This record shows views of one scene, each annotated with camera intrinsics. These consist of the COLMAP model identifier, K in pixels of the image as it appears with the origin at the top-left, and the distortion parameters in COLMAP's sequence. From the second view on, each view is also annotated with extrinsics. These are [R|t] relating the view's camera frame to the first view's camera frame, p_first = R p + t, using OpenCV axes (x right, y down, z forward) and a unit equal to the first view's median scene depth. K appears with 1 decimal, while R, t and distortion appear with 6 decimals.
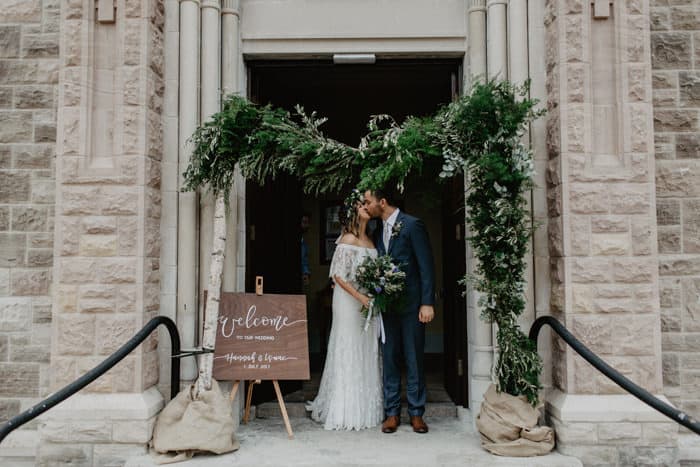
lens RADIAL K [[648.0, 0, 350.0], [0, 648.0, 233.5], [0, 0, 1]] dist [-0.000636, -0.002406]
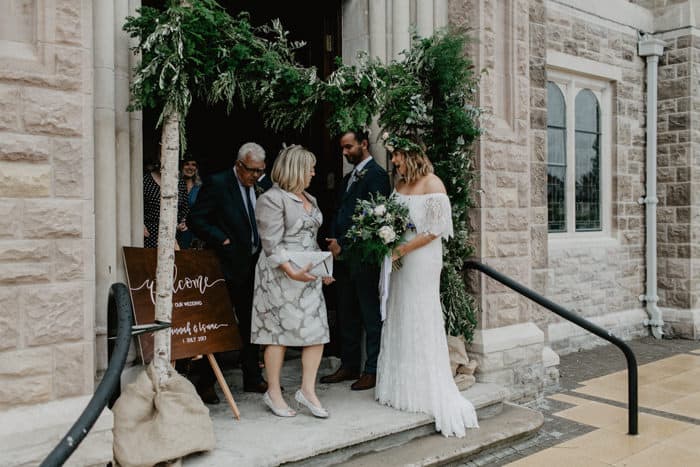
lens RADIAL K [[648.0, 0, 350.0], [0, 648.0, 233.5], [0, 0, 1]] dist [-0.000636, -0.002406]
pose [[0.762464, -0.011683, 0.646925, -0.557260], [-0.033547, 0.997778, 0.057558, 0.023783], [-0.646160, -0.065589, 0.760378, 0.297536]]
